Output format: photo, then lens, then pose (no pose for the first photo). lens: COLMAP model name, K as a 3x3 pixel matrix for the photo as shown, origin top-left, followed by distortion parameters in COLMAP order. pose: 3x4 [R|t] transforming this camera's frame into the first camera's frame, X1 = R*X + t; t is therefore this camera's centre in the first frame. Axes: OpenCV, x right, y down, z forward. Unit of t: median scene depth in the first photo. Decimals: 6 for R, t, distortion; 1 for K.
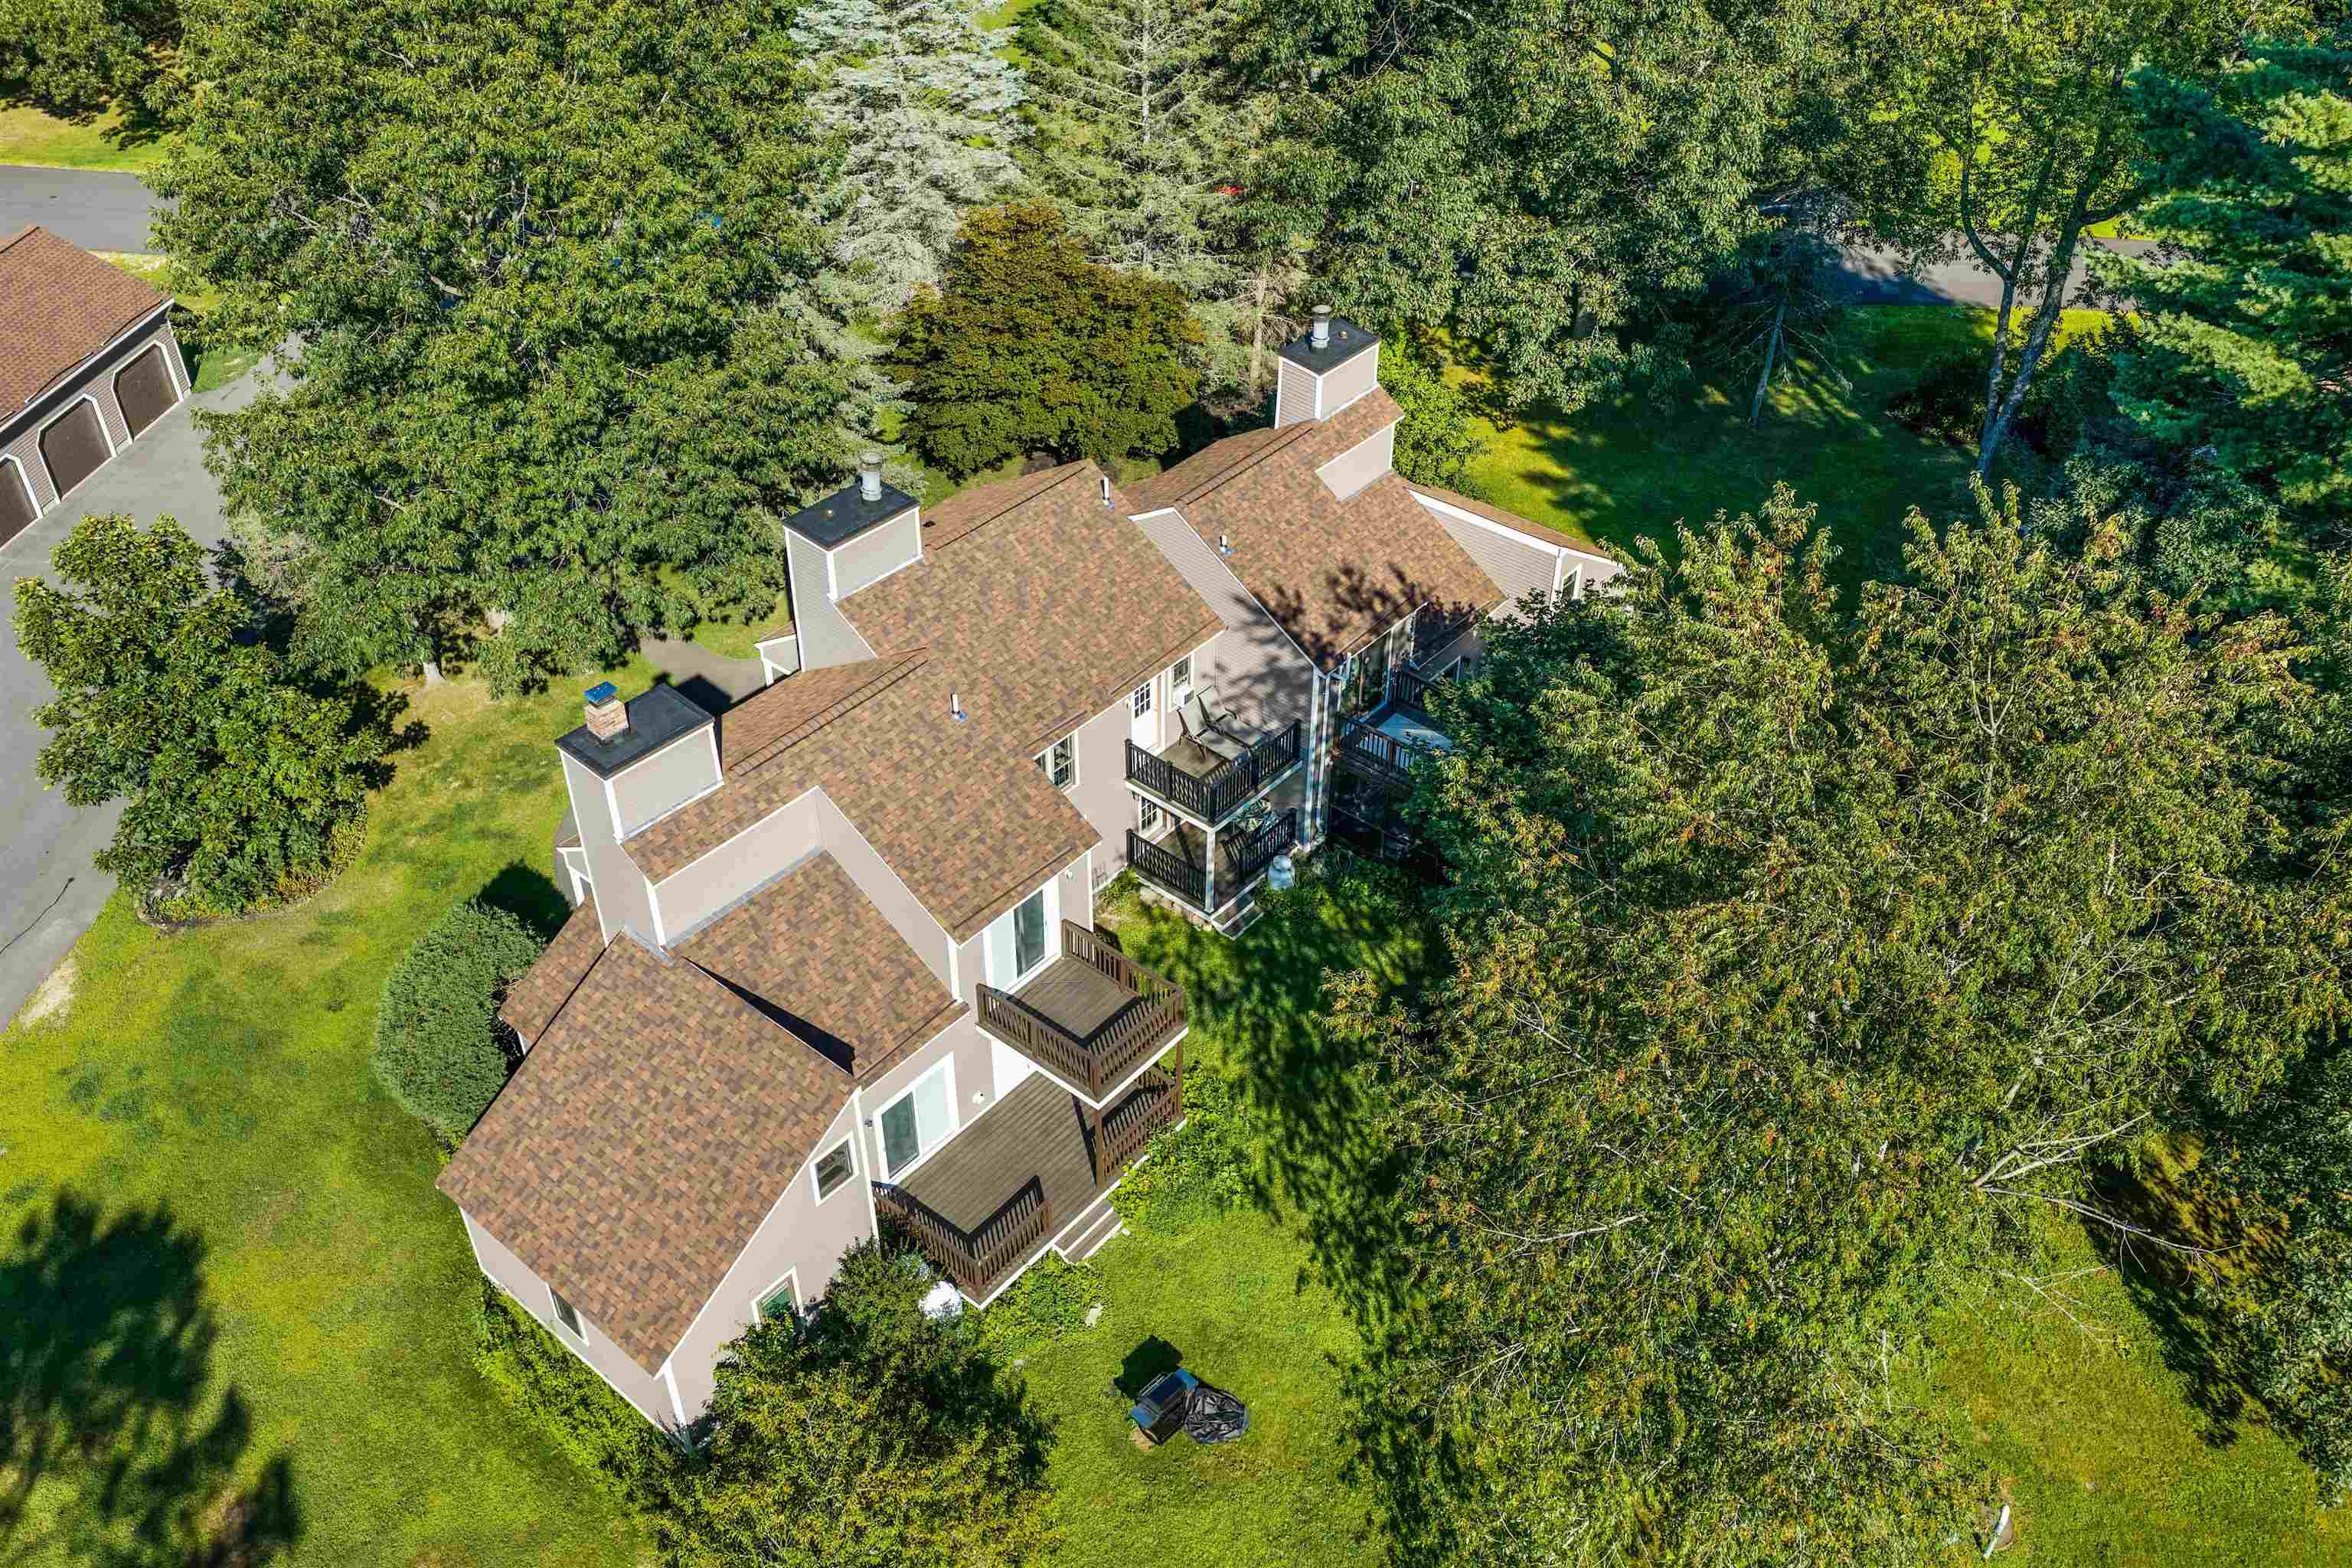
lens RADIAL K [[1950.0, 0, 1178.5], [0, 1950.0, 799.9], [0, 0, 1]] dist [0.017848, 0.006561]
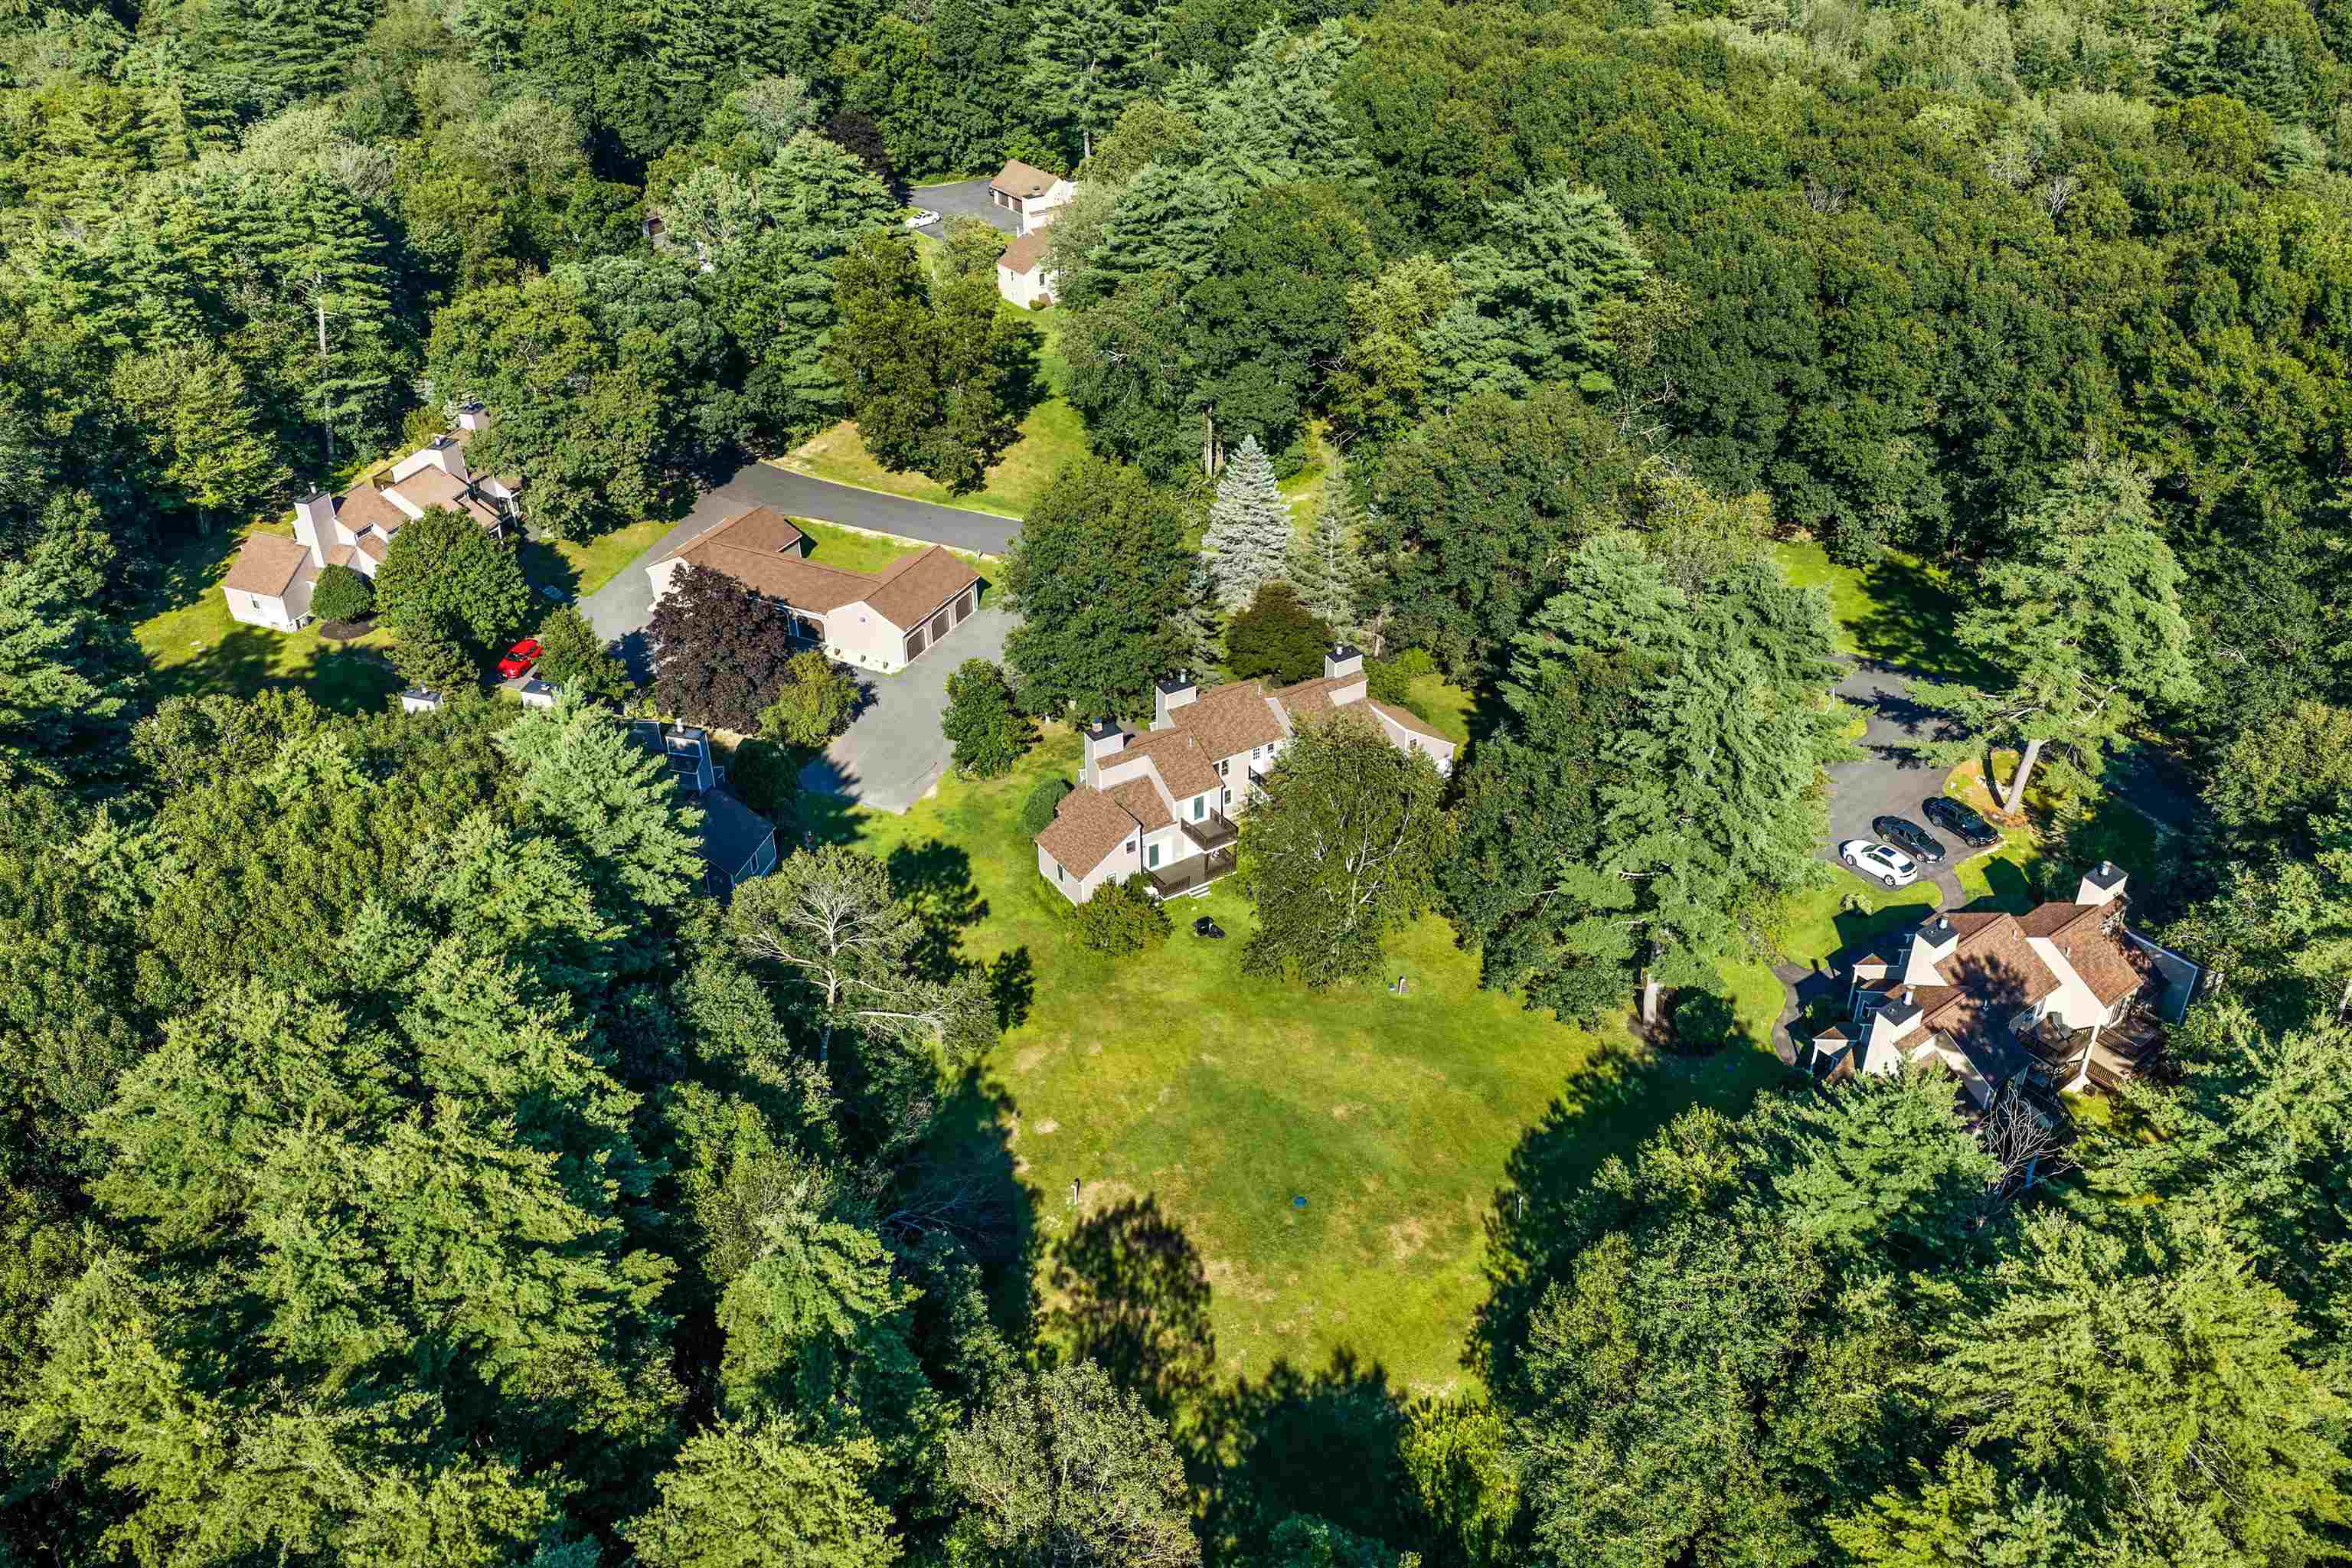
lens RADIAL K [[1950.0, 0, 1176.1], [0, 1950.0, 780.3], [0, 0, 1]] dist [0.017848, 0.006561]
pose [[0.952687, 0.150333, -0.264171, 0.715153], [-0.178485, 0.980188, -0.085874, 0.292030], [0.246028, 0.128962, 0.960645, -2.131159]]
